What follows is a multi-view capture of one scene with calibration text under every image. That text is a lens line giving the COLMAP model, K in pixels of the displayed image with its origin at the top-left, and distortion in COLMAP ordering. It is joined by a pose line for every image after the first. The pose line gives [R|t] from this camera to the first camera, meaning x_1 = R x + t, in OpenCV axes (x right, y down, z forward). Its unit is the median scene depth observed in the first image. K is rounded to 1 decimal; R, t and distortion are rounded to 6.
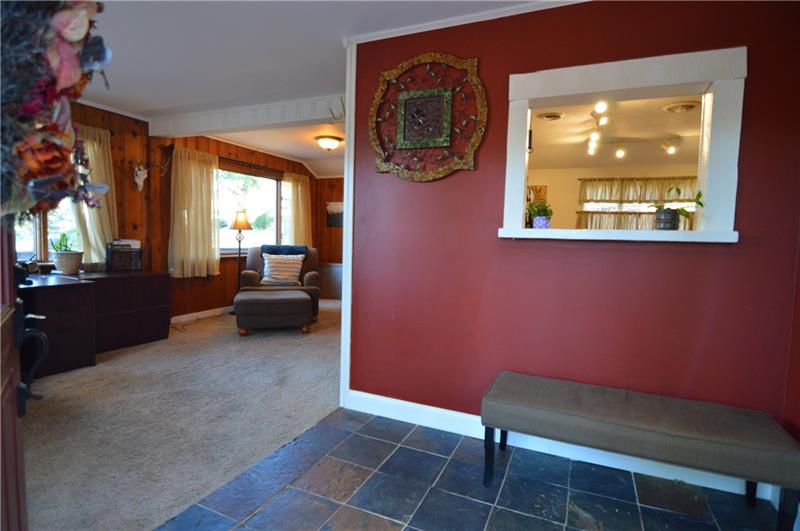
lens RADIAL K [[414.3, 0, 401.6], [0, 414.3, 265.8], [0, 0, 1]] dist [-0.006902, -0.000716]
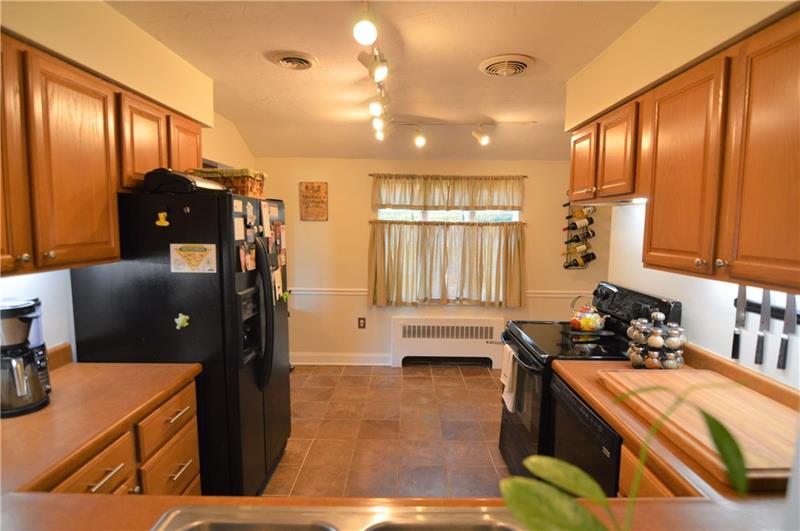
lens RADIAL K [[418.4, 0, 398.4], [0, 418.4, 263.2], [0, 0, 1]] dist [-0.016014, -0.000723]
pose [[0.917530, -0.056040, 0.393698, 0.191897], [0.042388, 0.998163, 0.043295, -0.091643], [-0.395401, -0.023037, 0.918220, 0.339359]]
